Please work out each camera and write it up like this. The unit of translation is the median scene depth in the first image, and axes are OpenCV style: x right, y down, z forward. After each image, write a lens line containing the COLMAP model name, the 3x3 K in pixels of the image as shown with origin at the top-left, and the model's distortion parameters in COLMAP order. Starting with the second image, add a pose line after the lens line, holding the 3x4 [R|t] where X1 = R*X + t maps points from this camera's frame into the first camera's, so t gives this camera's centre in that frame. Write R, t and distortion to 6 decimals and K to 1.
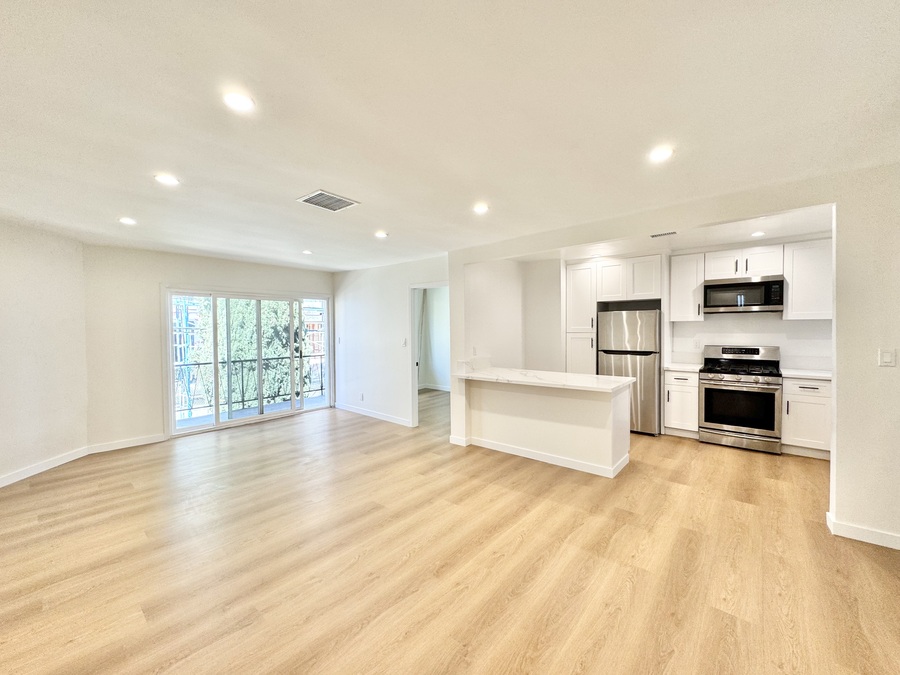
lens RADIAL K [[357.2, 0, 451.9], [0, 357.2, 335.9], [0, 0, 1]] dist [-0.000521, 0.000395]
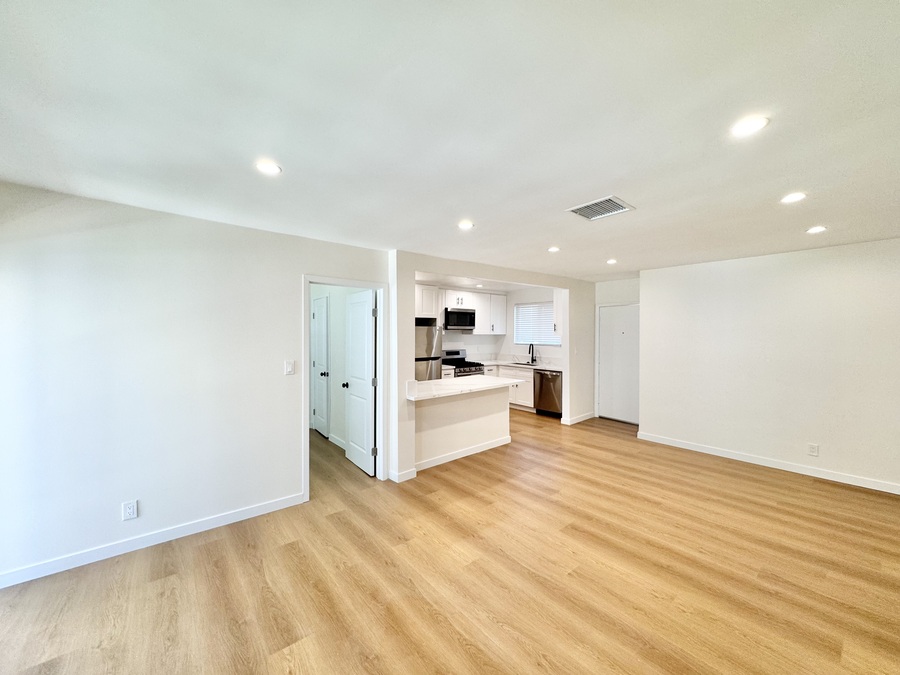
lens RADIAL K [[357.2, 0, 447.9], [0, 357.2, 338.7], [0, 0, 1]] dist [-0.000521, 0.000395]
pose [[0.175586, -0.008932, 0.984424, -0.819613], [0.018317, 0.999815, 0.005804, -0.035179], [-0.984294, 0.017012, 0.175717, 0.768074]]
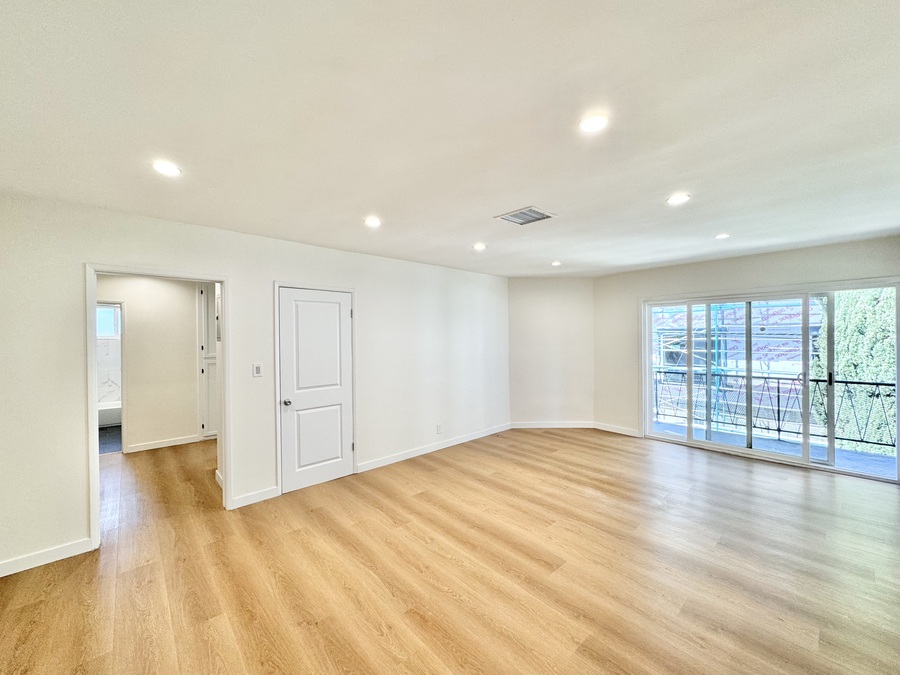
lens RADIAL K [[357.2, 0, 446.6], [0, 357.2, 331.8], [0, 0, 1]] dist [-0.000521, 0.000395]
pose [[-0.130539, -0.005757, -0.991427, 0.420074], [-0.008991, 0.999949, -0.004623, -0.031881], [0.991402, 0.008310, -0.130584, 0.574198]]
